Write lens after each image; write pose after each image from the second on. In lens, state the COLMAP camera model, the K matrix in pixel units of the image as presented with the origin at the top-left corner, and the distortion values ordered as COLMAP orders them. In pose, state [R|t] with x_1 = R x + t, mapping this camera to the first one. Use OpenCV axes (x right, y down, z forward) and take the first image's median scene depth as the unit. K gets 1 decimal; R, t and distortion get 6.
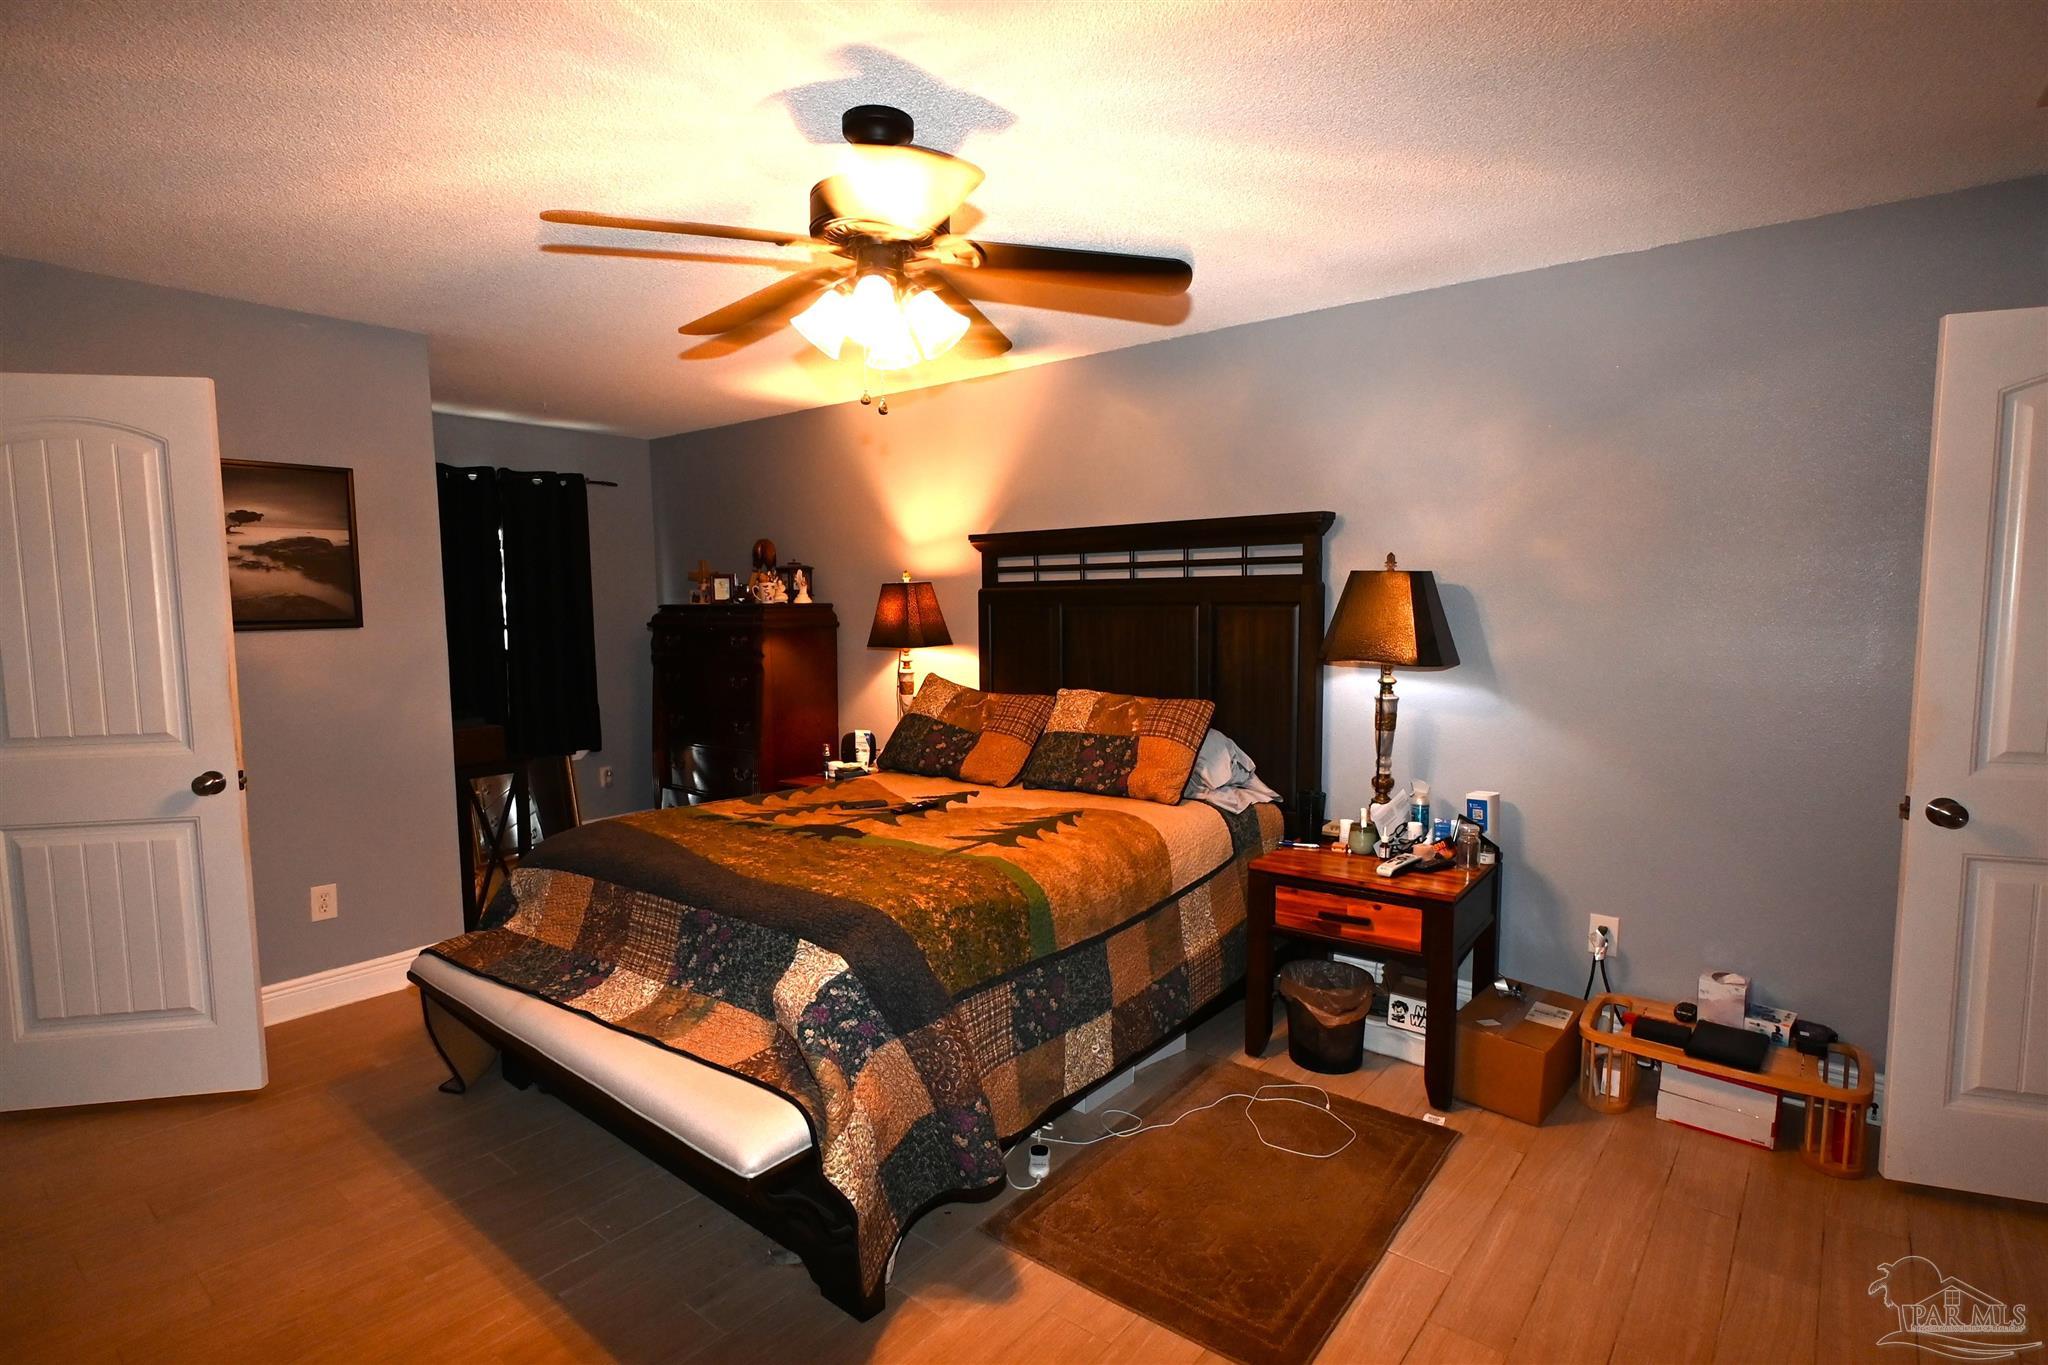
lens RADIAL K [[1018.8, 0, 1024.0], [0, 1018.8, 682.5], [0, 0, 1]] dist [-0.000984, -0.000218]
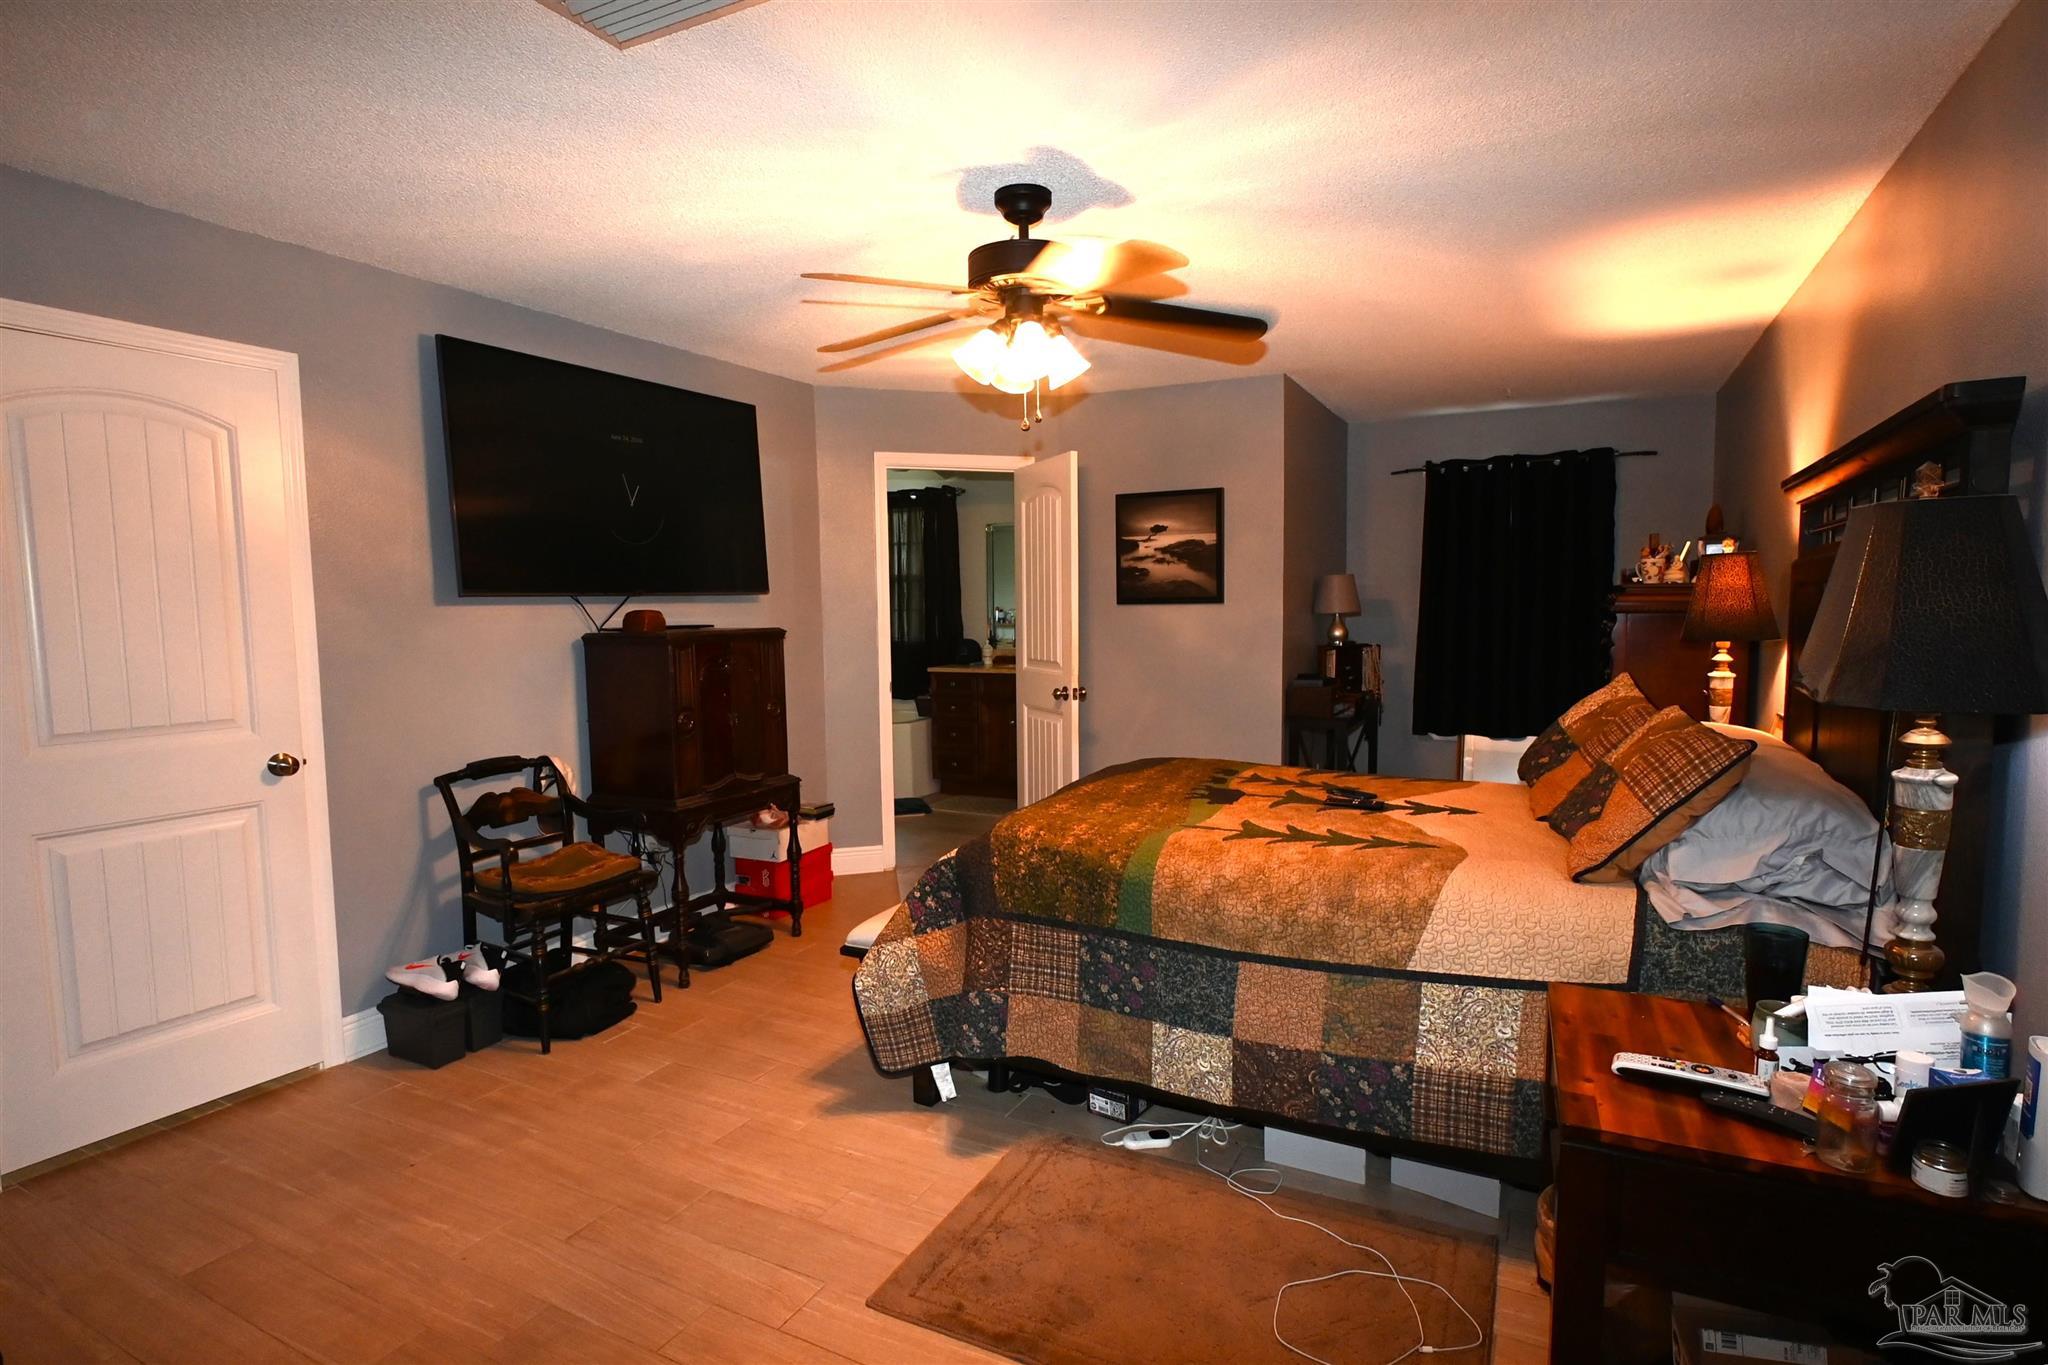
lens RADIAL K [[1035.2, 0, 1024.0], [0, 1035.2, 682.5], [0, 0, 1]] dist [0.000499, 0.000036]
pose [[0.208455, 0.088072, -0.974058, 0.817965], [-0.072045, 0.994614, 0.074513, -0.040115], [0.975375, 0.054644, 0.213677, 0.551670]]
